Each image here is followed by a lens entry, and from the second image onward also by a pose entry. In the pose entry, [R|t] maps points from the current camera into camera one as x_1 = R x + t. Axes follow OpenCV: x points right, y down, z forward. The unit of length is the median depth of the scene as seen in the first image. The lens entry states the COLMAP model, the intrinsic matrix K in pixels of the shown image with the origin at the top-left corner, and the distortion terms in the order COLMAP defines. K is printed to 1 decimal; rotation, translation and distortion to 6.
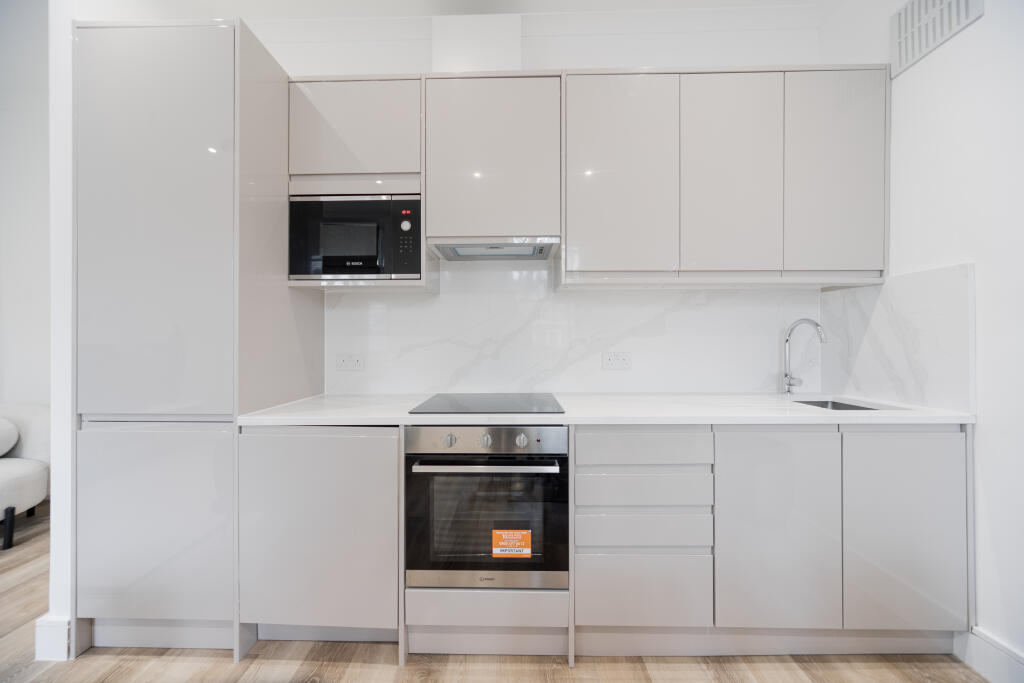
lens RADIAL K [[346.8, 0, 512.0], [0, 346.8, 341.5], [0, 0, 1]] dist [-0.005280, 0.000061]
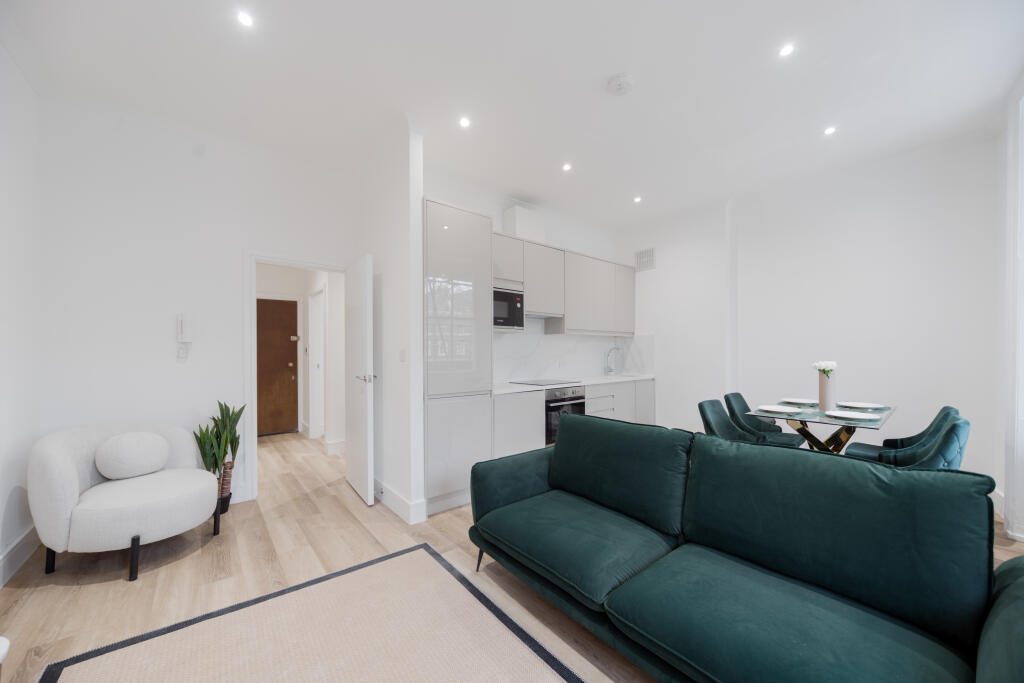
lens RADIAL K [[364.5, 0, 508.4], [0, 364.5, 345.7], [0, 0, 1]] dist [0.000401, 0.000191]
pose [[0.757325, 0.012815, 0.652913, -1.906465], [0.003432, 0.999716, -0.023603, -0.017470], [-0.653030, 0.020115, 0.757065, -0.740854]]
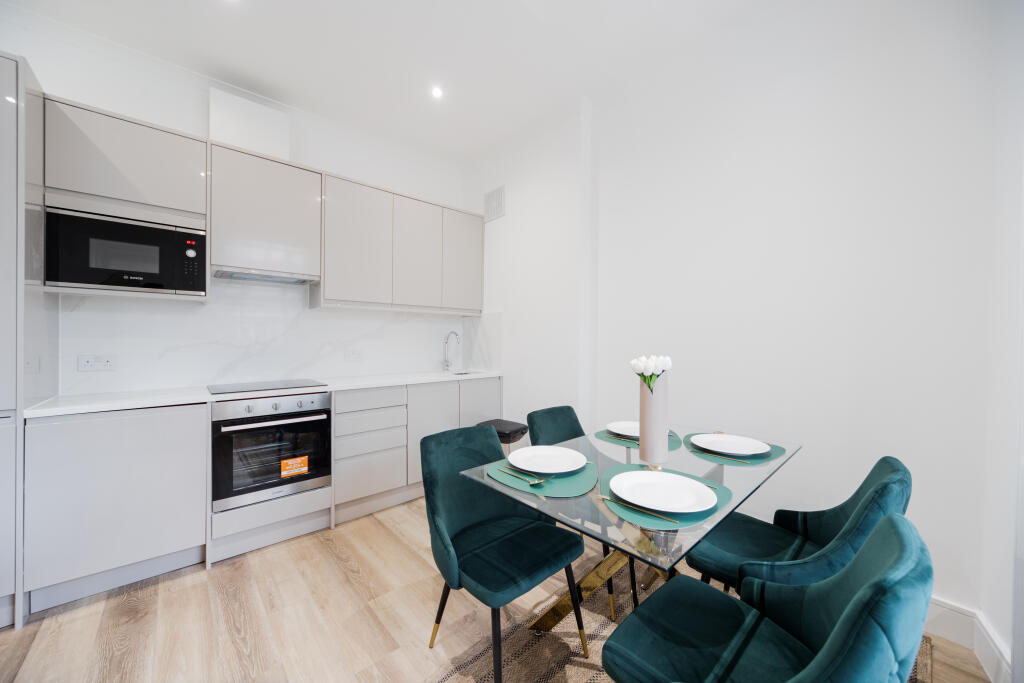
lens RADIAL K [[368.8, 0, 506.9], [0, 368.8, 339.9], [0, 0, 1]] dist [-0.000856, 0.000035]
pose [[0.733843, 0.005121, 0.679300, -0.376748], [-0.003257, 0.999987, -0.004020, -0.011764], [-0.679311, 0.000738, 0.733850, -0.806529]]
